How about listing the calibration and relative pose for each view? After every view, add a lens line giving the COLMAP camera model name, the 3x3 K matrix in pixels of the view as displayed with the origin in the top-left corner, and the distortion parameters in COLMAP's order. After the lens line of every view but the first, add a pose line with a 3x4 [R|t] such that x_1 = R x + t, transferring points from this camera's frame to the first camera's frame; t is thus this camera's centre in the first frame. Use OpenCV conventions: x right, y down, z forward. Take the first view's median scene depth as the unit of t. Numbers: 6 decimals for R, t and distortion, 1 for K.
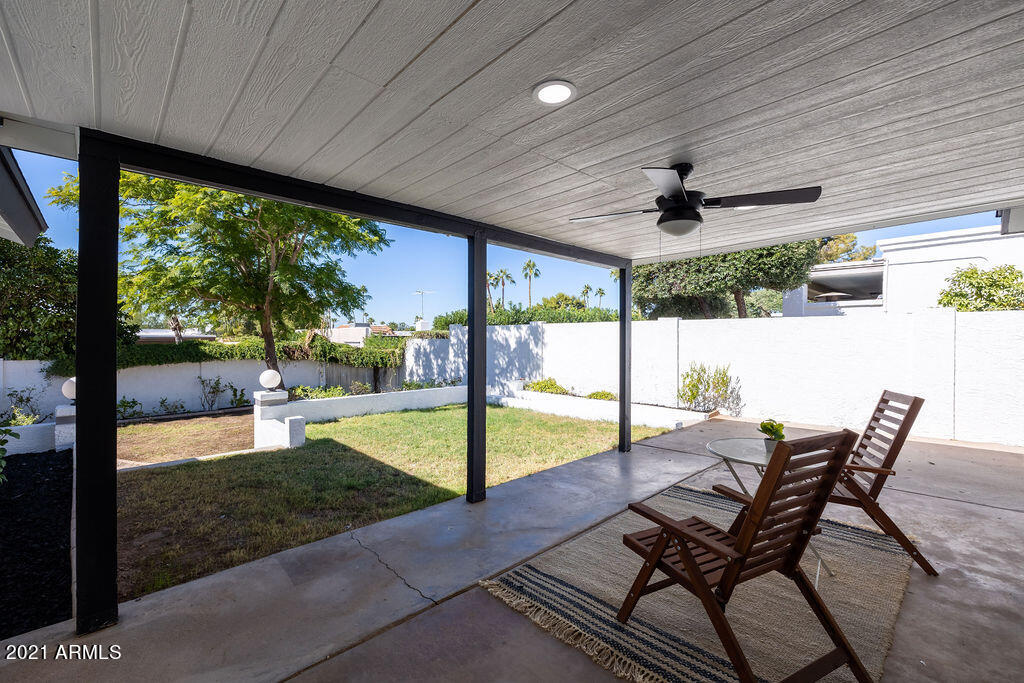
lens RADIAL K [[429.3, 0, 507.9], [0, 429.3, 339.5], [0, 0, 1]] dist [-0.000874, -0.000027]
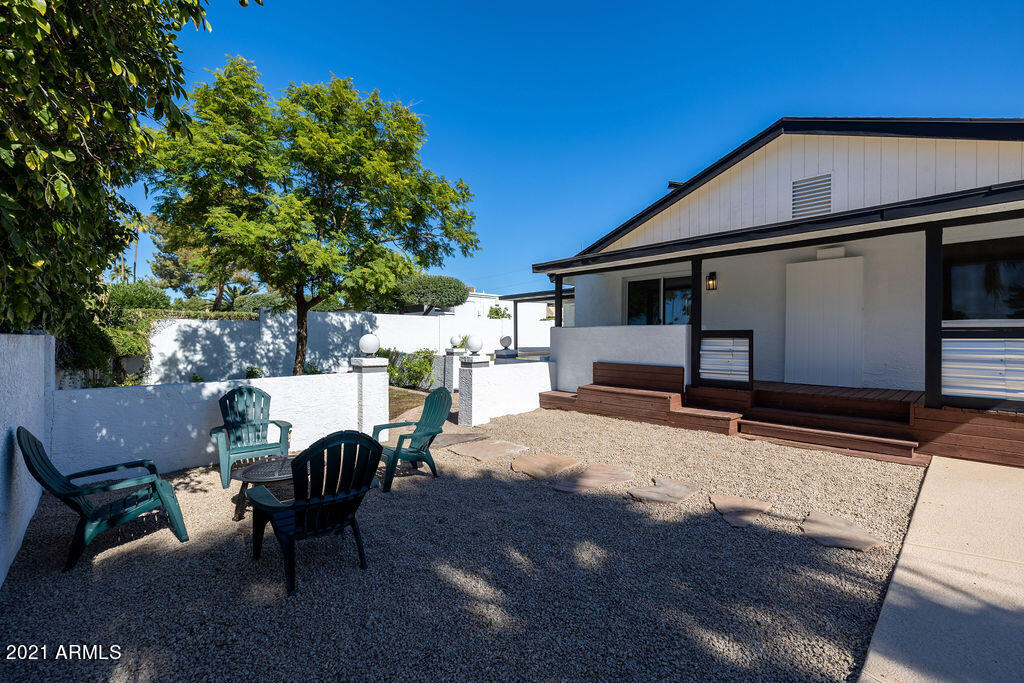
lens RADIAL K [[429.3, 0, 509.5], [0, 429.3, 336.2], [0, 0, 1]] dist [-0.000874, -0.000027]
pose [[0.004861, 0.000485, 0.999988, -1.157055], [0.005863, 0.999983, -0.000513, 0.038414], [-0.999971, 0.005866, 0.004858, 0.389699]]
